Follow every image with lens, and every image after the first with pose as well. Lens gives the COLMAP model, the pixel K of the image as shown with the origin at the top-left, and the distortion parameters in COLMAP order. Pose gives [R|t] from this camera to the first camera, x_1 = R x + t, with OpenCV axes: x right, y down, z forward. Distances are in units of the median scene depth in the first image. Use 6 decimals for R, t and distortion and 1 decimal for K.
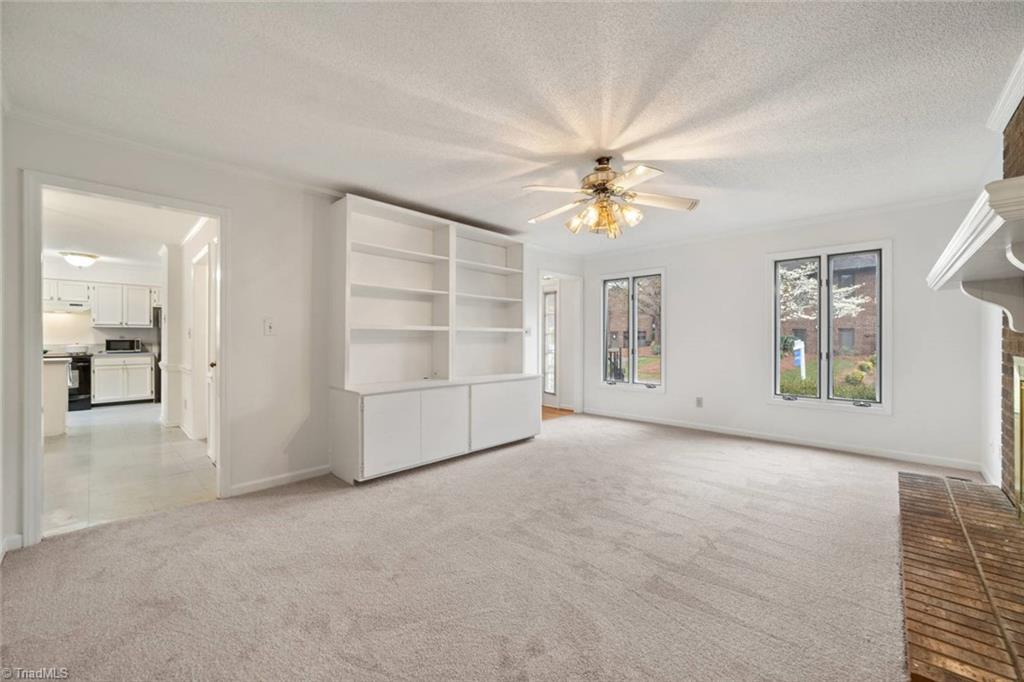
lens RADIAL K [[396.6, 0, 521.6], [0, 396.6, 337.6], [0, 0, 1]] dist [-0.000686, 0.000612]
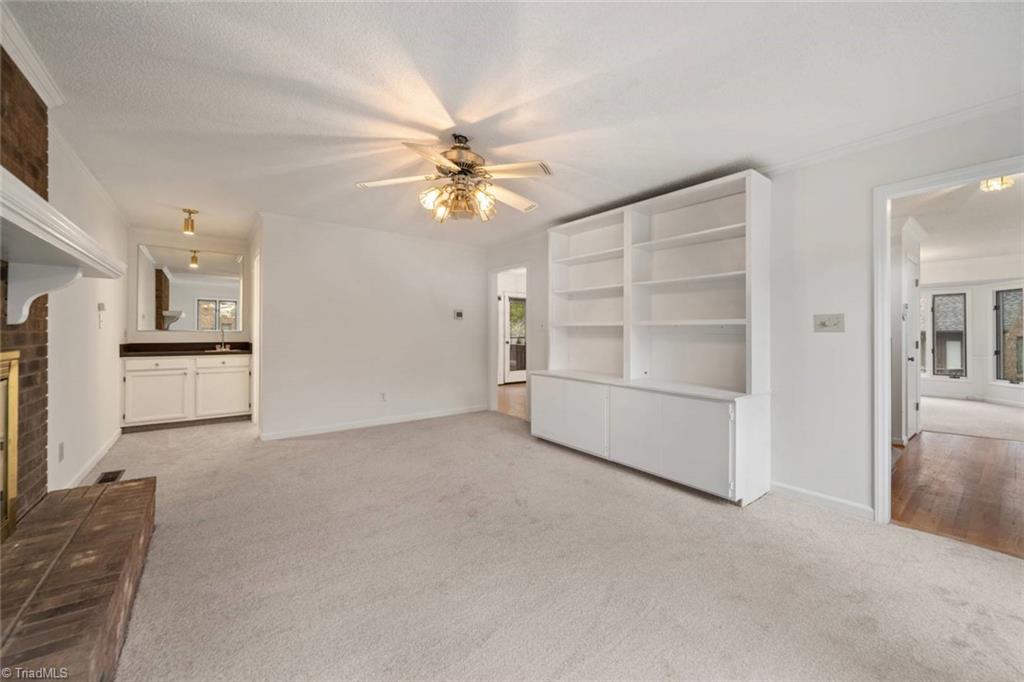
lens RADIAL K [[396.6, 0, 521.6], [0, 396.6, 337.6], [0, 0, 1]] dist [-0.000686, 0.000612]
pose [[-0.156248, 0.012922, -0.987633, 0.926902], [-0.006700, 0.999878, 0.014142, -0.003017], [0.987695, 0.008827, -0.156143, 1.096353]]
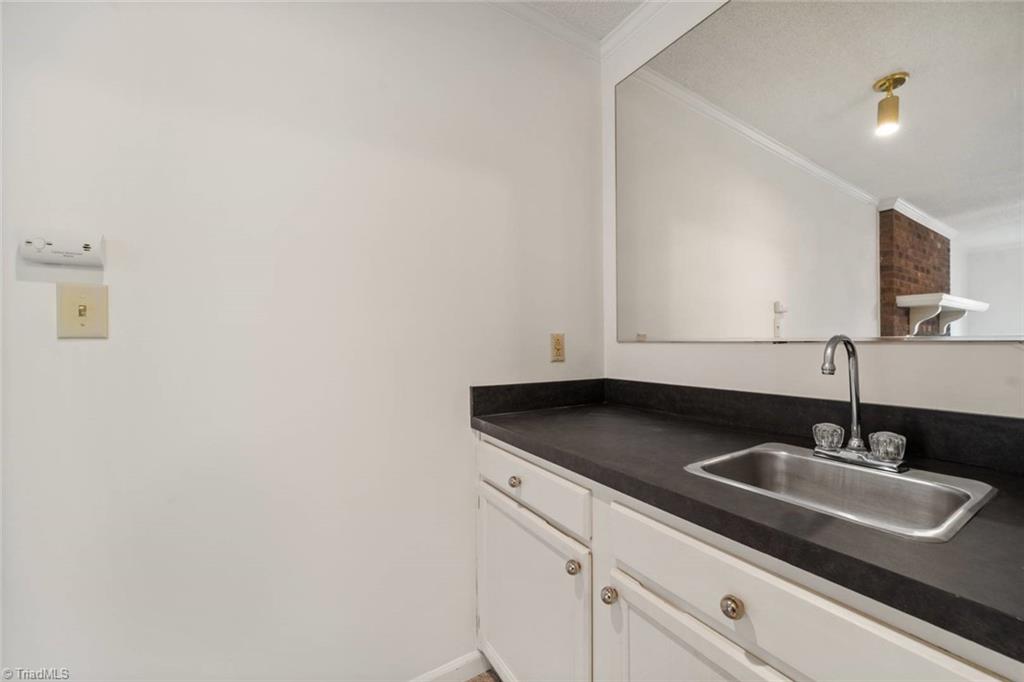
lens RADIAL K [[393.4, 0, 518.7], [0, 393.4, 340.8], [0, 0, 1]] dist [-0.001819, 0.000491]
pose [[-0.967698, 0.011668, 0.251841, -0.329784], [0.011423, 0.999932, -0.002436, 0.001485], [-0.251852, 0.000519, -0.967766, -0.056507]]
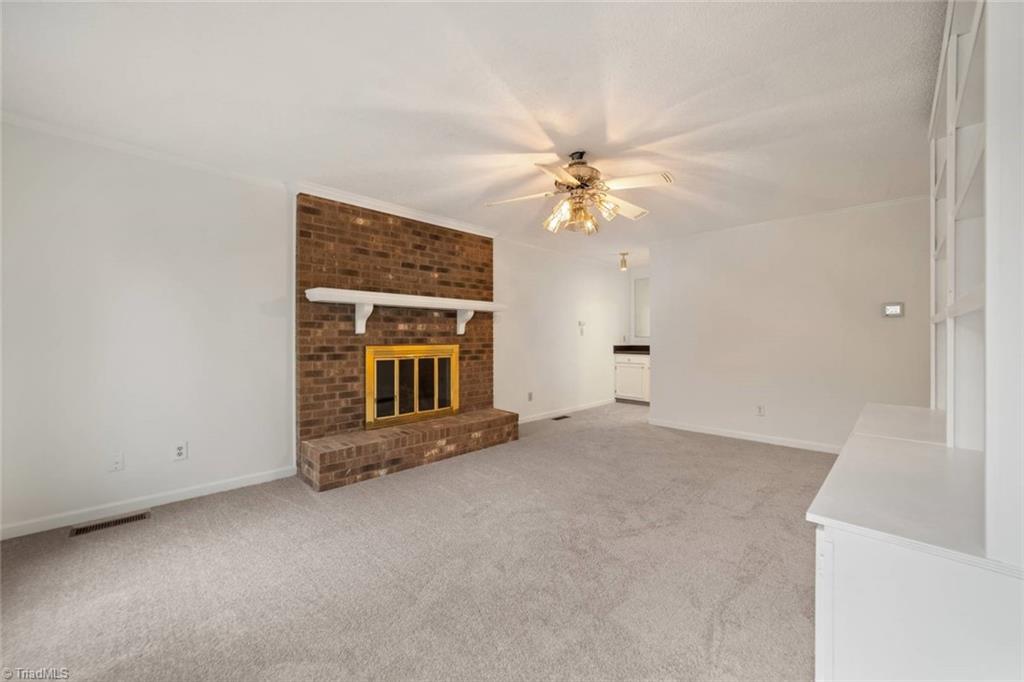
lens RADIAL K [[396.6, 0, 521.6], [0, 396.6, 337.6], [0, 0, 1]] dist [-0.000686, 0.000612]
pose [[-0.999837, 0.000997, 0.018048, 0.278689], [0.001006, 0.999999, 0.000480, 0.004069], [-0.018048, 0.000498, -0.999837, 1.688641]]
